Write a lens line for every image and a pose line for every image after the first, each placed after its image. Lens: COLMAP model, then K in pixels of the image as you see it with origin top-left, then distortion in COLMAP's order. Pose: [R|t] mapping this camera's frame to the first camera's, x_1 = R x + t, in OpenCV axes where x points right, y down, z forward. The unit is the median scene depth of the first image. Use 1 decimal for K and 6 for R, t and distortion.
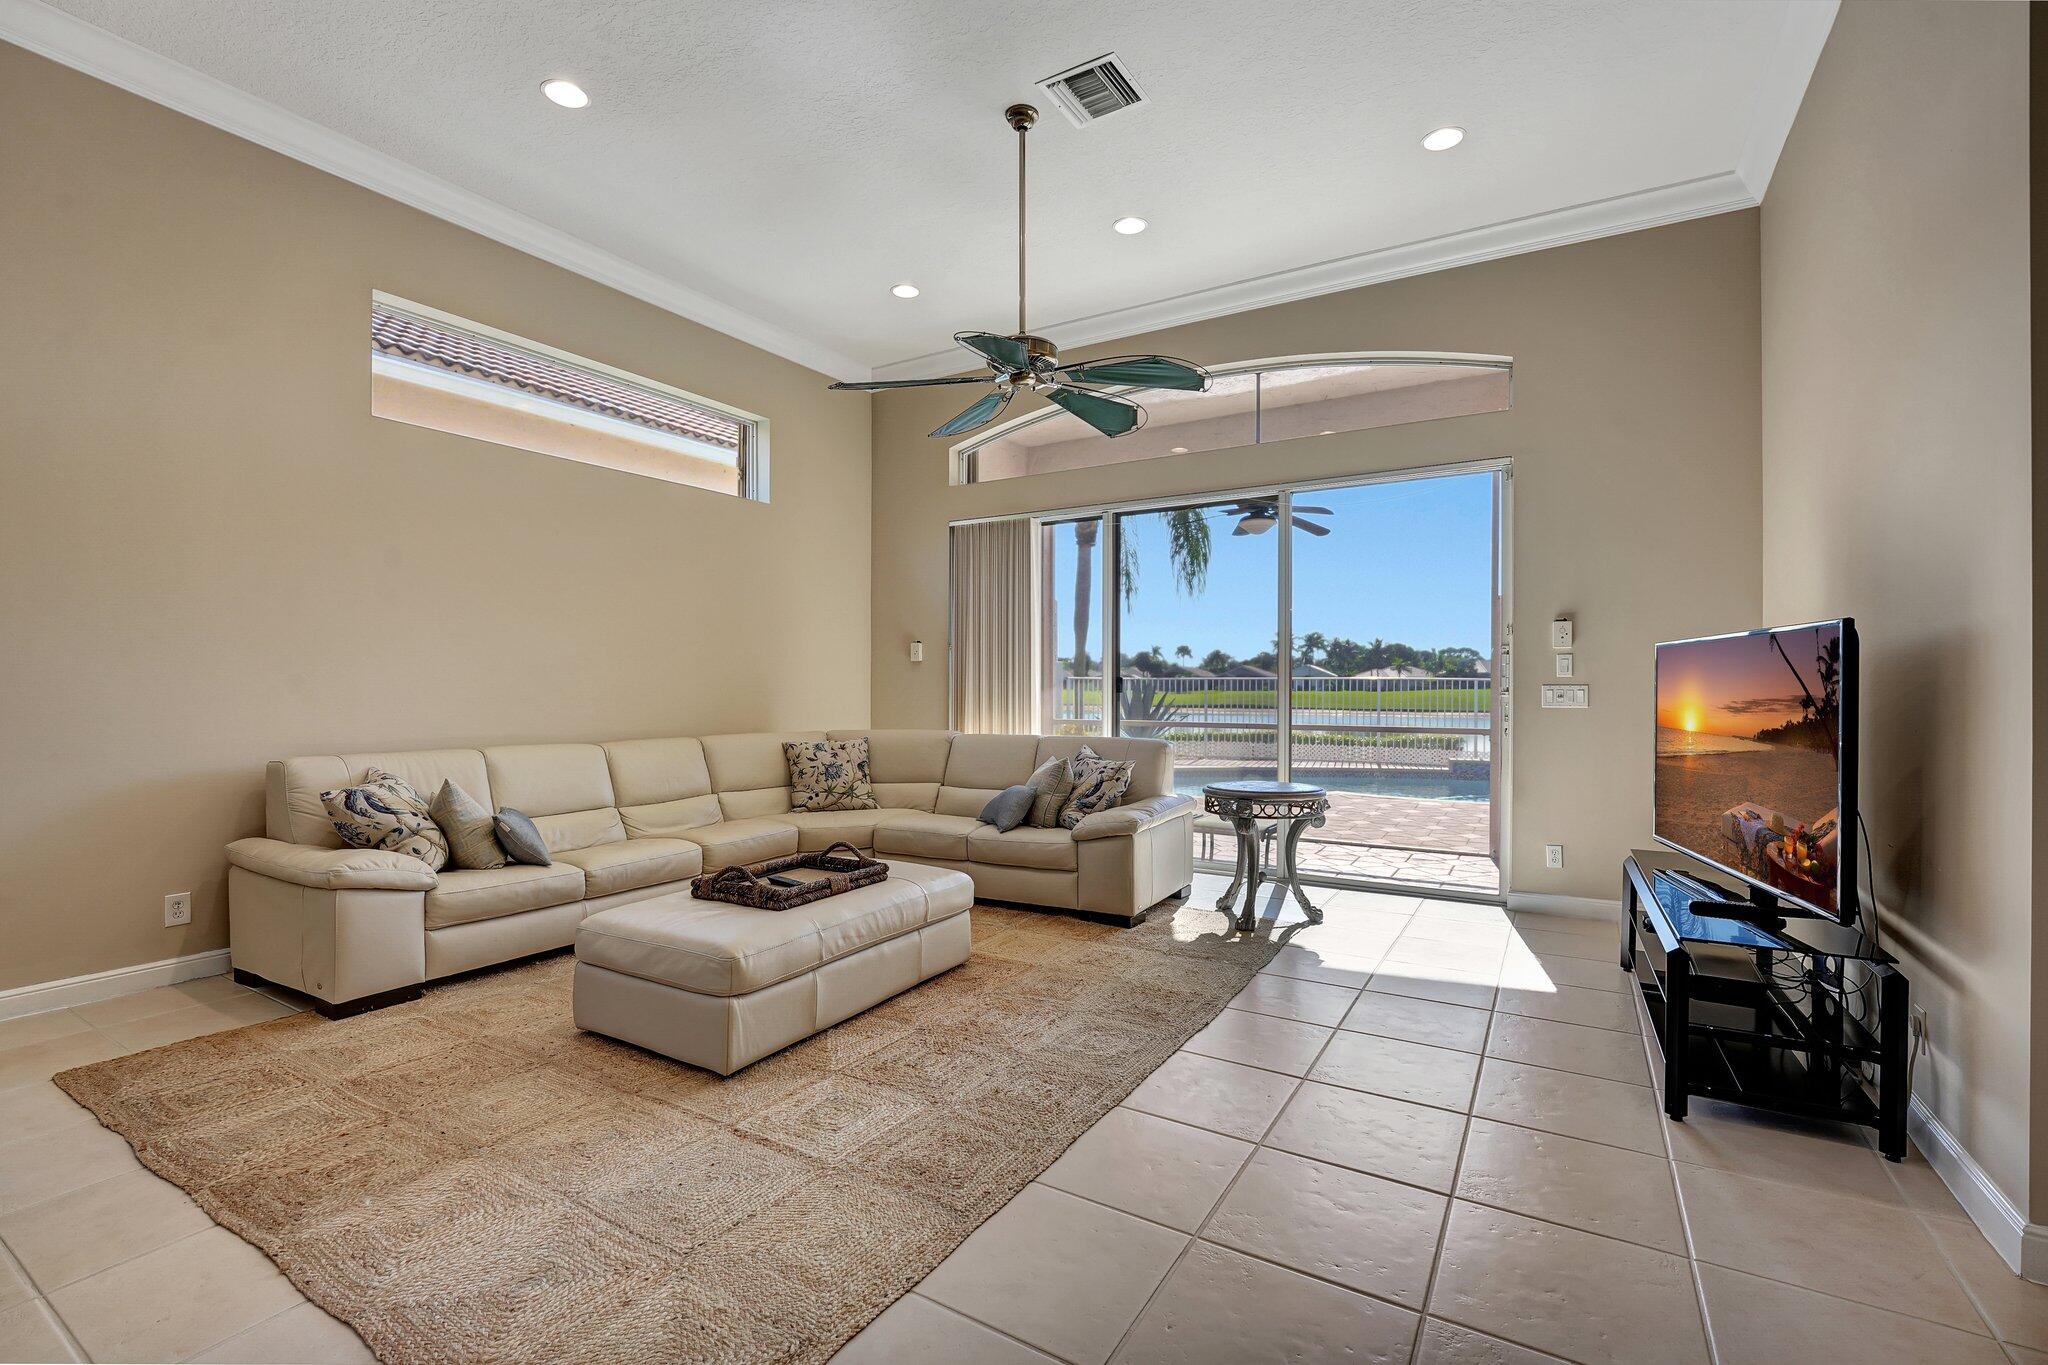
lens RADIAL K [[890.1, 0, 1029.6], [0, 890.1, 691.3], [0, 0, 1]] dist [-0.011075, -0.000239]
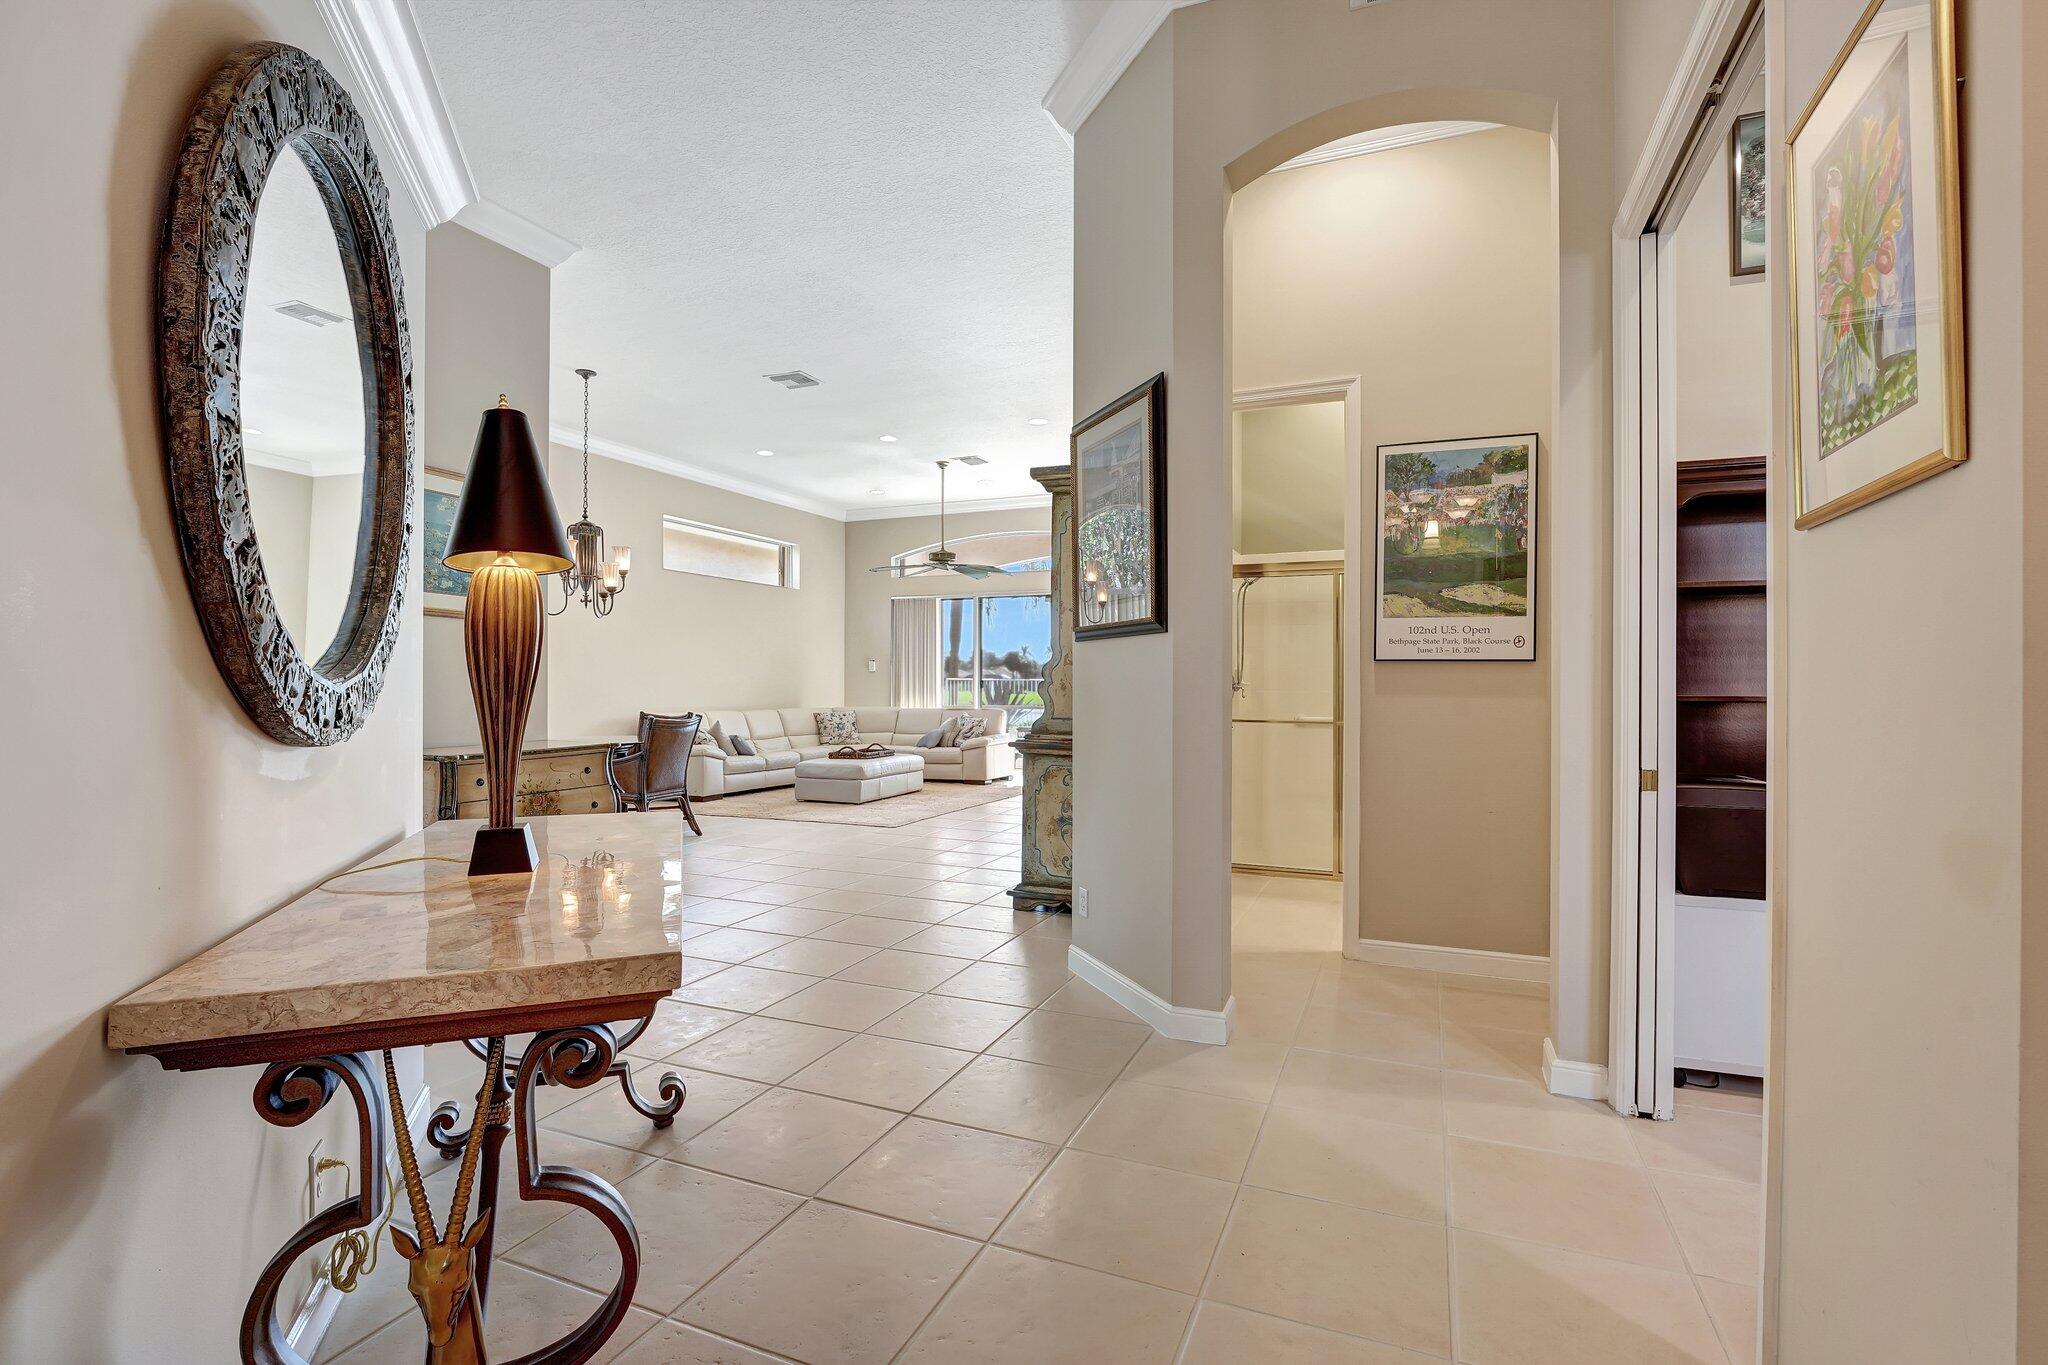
lens RADIAL K [[951.7, 0, 1022.9], [0, 951.7, 690.9], [0, 0, 1]] dist [0.000619, 0.000006]
pose [[0.990231, -0.000760, 0.139436, -0.137584], [0.000779, 1.000000, -0.000080, 0.011175], [-0.139436, 0.000187, 0.990231, -1.492598]]
